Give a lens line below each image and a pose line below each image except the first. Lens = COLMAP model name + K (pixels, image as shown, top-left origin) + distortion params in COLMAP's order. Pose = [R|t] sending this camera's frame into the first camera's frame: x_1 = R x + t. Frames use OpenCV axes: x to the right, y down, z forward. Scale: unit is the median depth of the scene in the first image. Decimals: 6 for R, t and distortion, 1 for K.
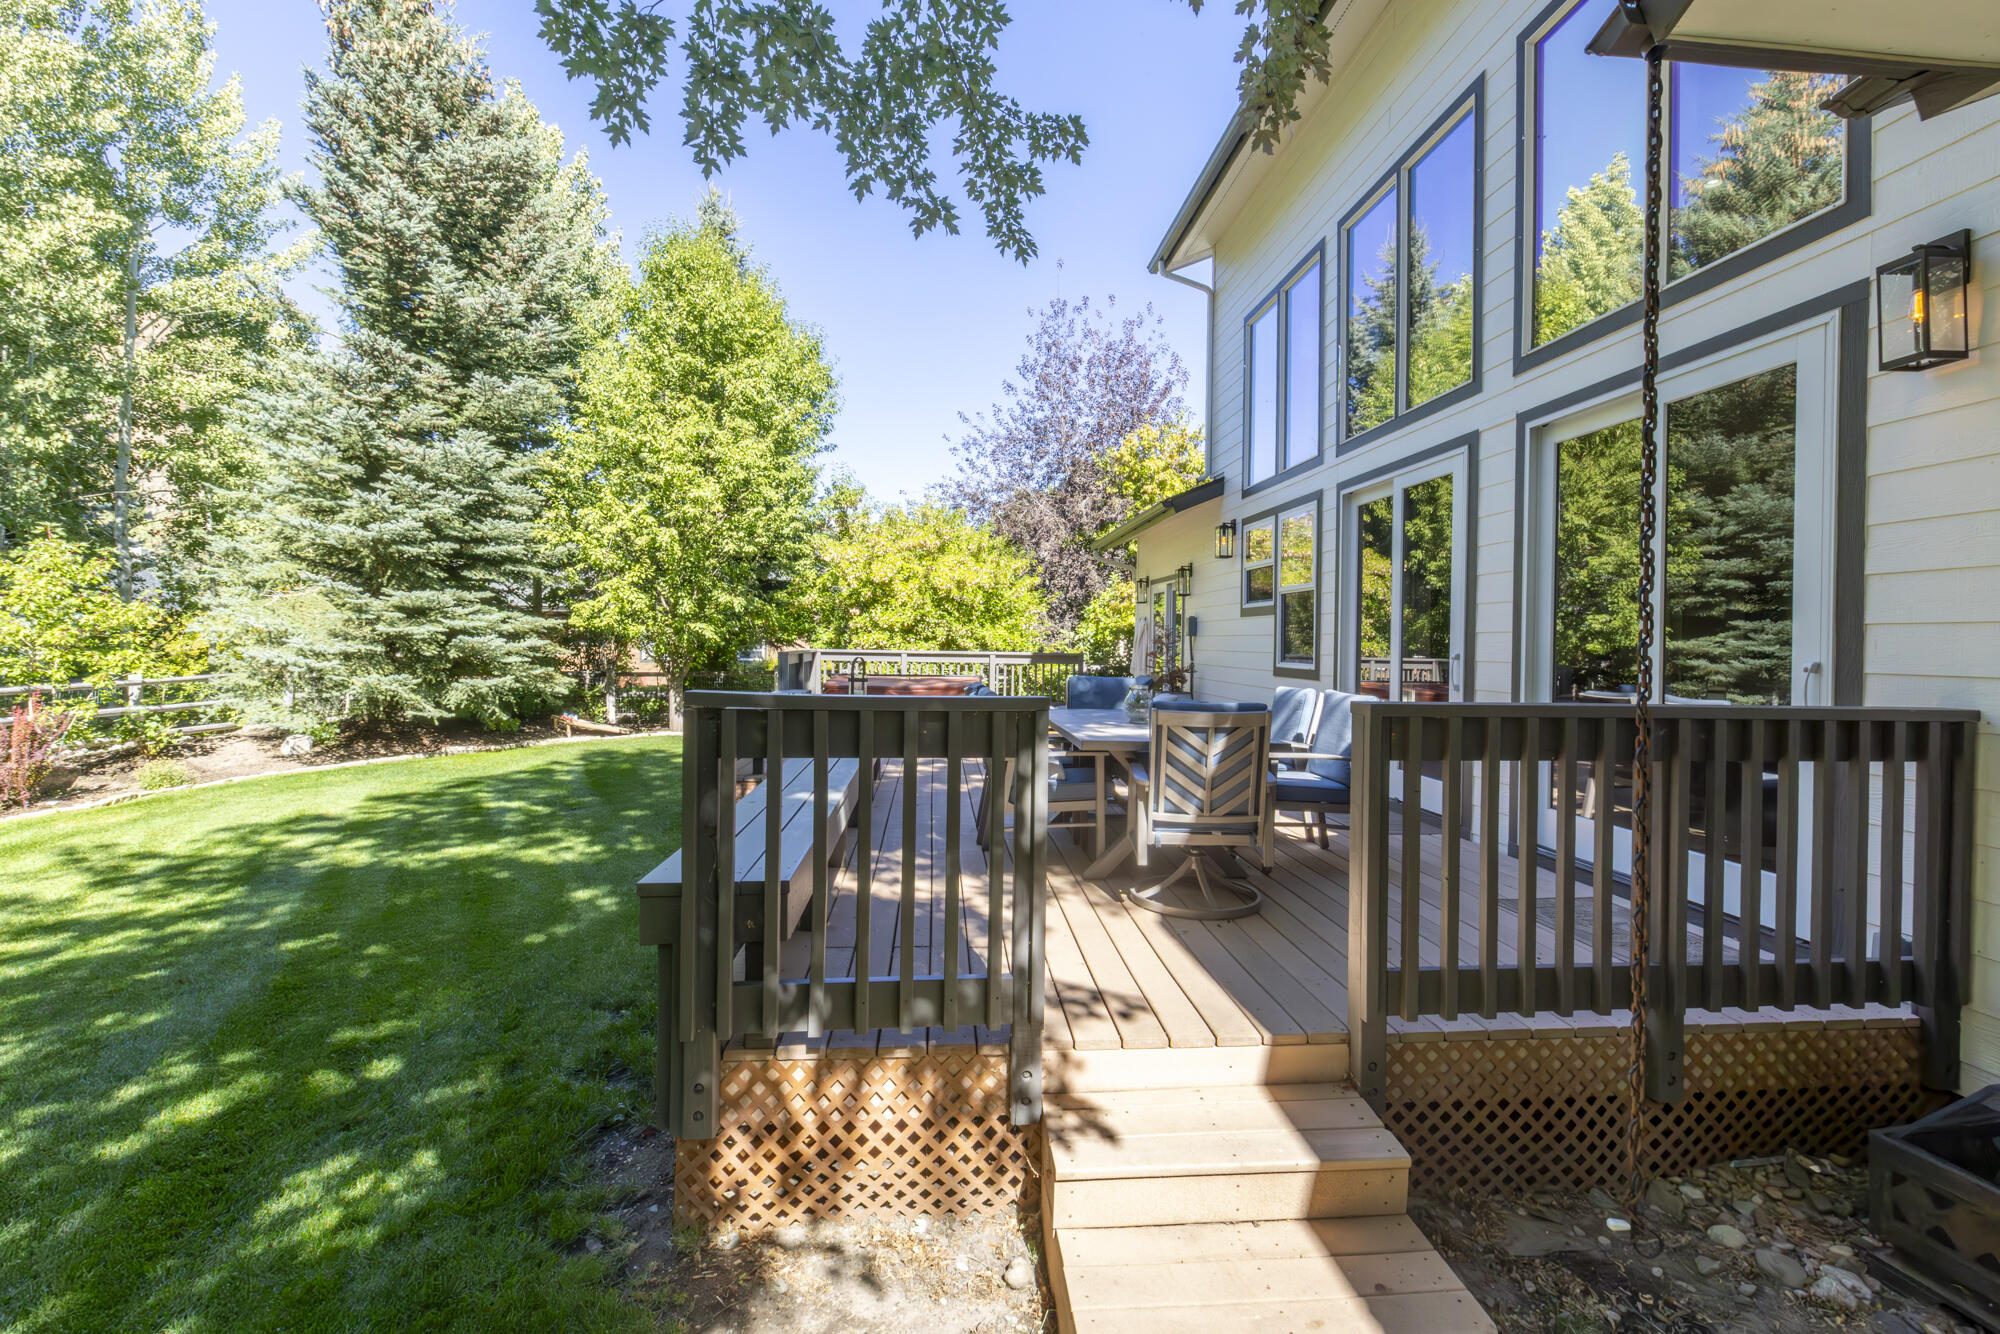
lens RADIAL K [[912.9, 0, 1003.3], [0, 912.9, 647.5], [0, 0, 1]] dist [0.003044, 0.000406]
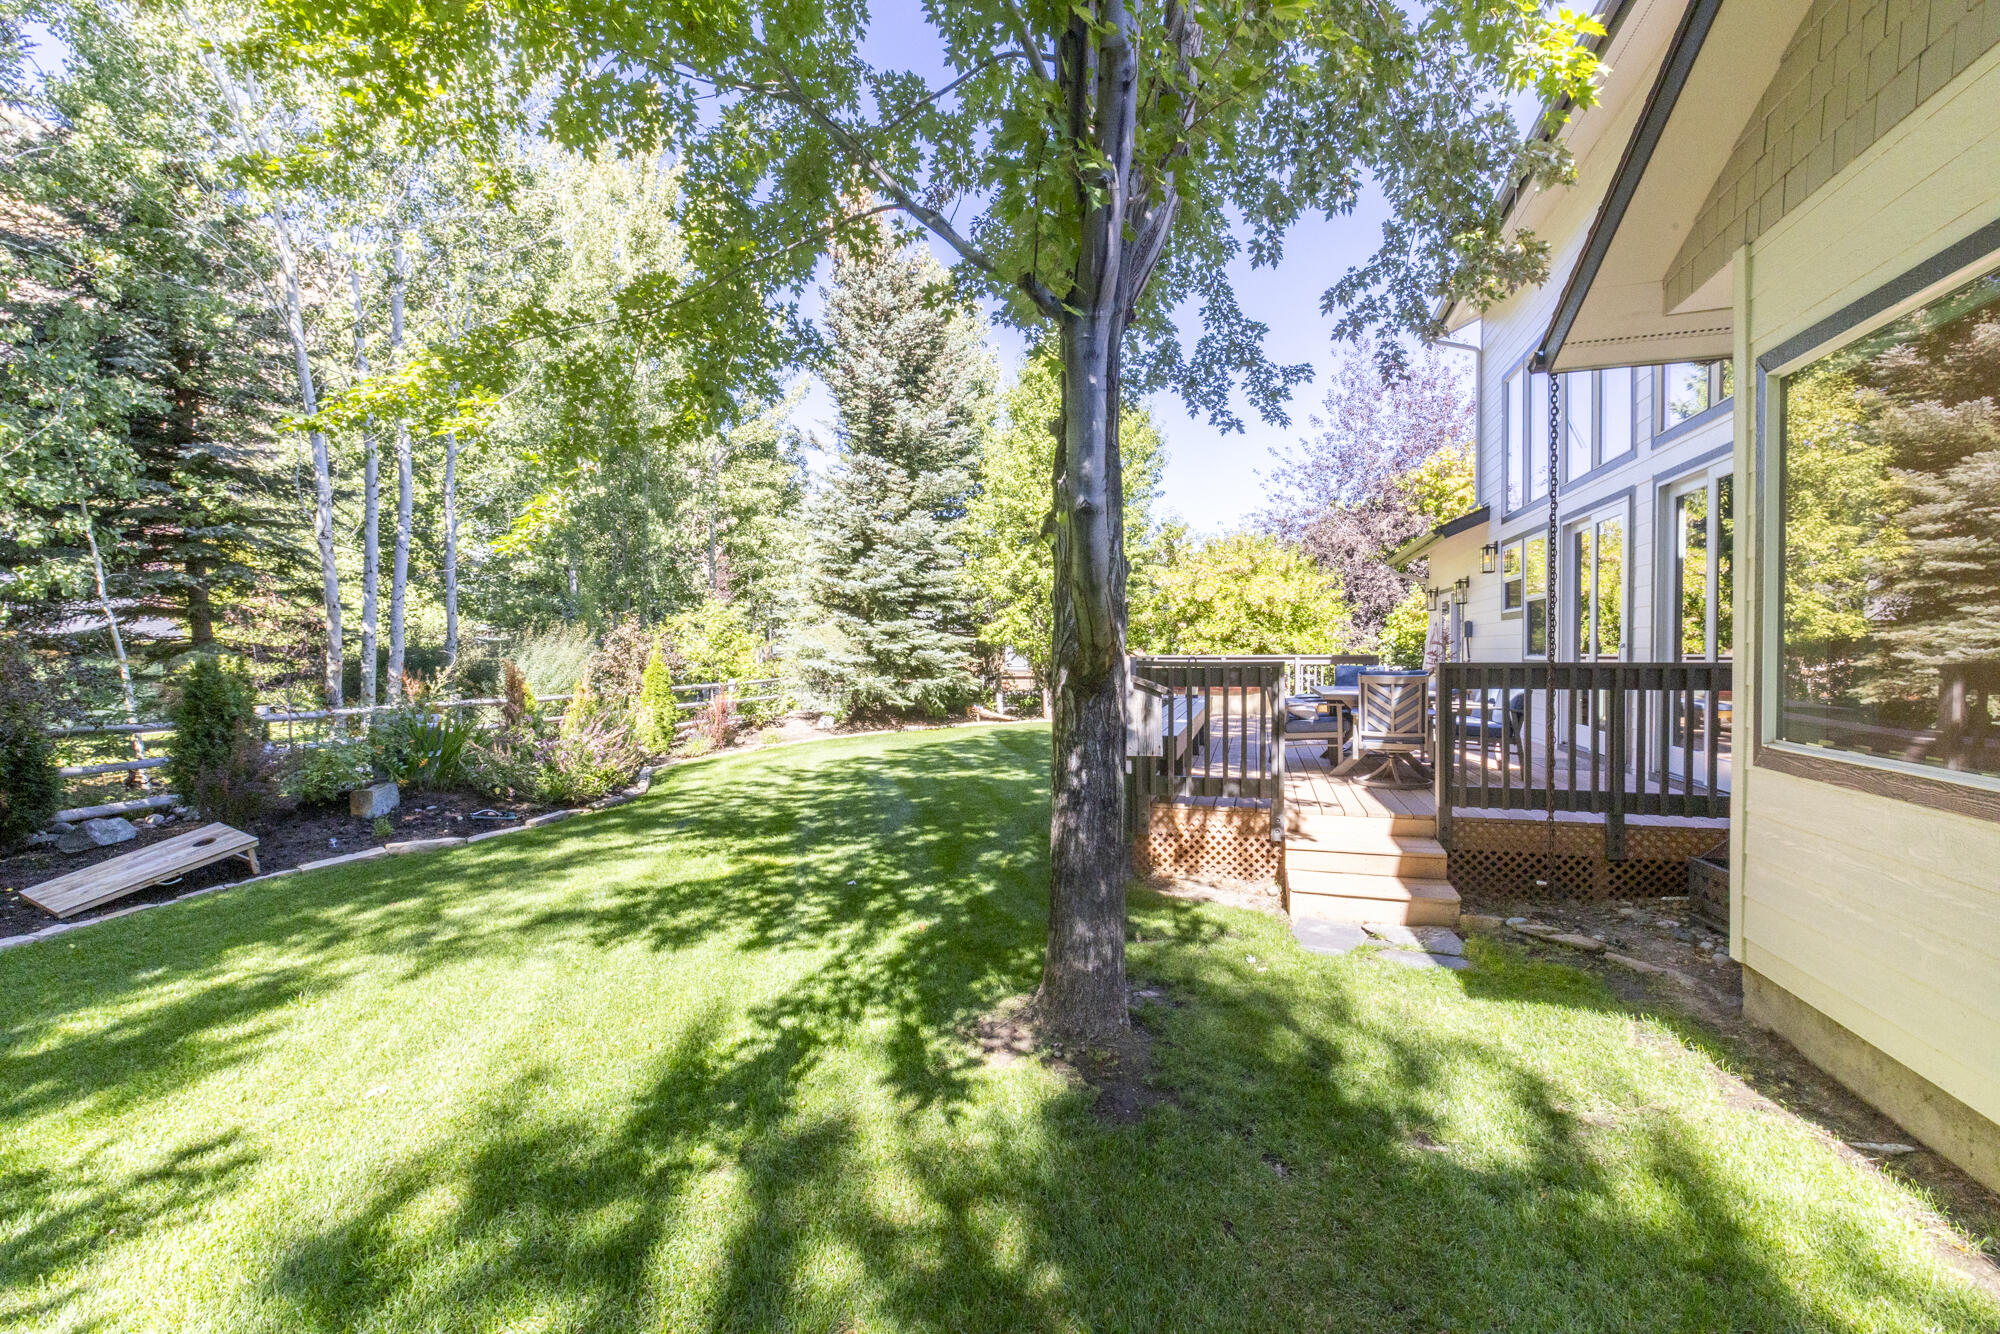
lens RADIAL K [[912.9, 0, 1003.3], [0, 912.9, 647.5], [0, 0, 1]] dist [0.003044, 0.000406]
pose [[0.940348, -0.022686, -0.339457, 0.039153], [0.017928, 0.999692, -0.017145, 0.010527], [0.339741, 0.010036, 0.940465, -0.337823]]
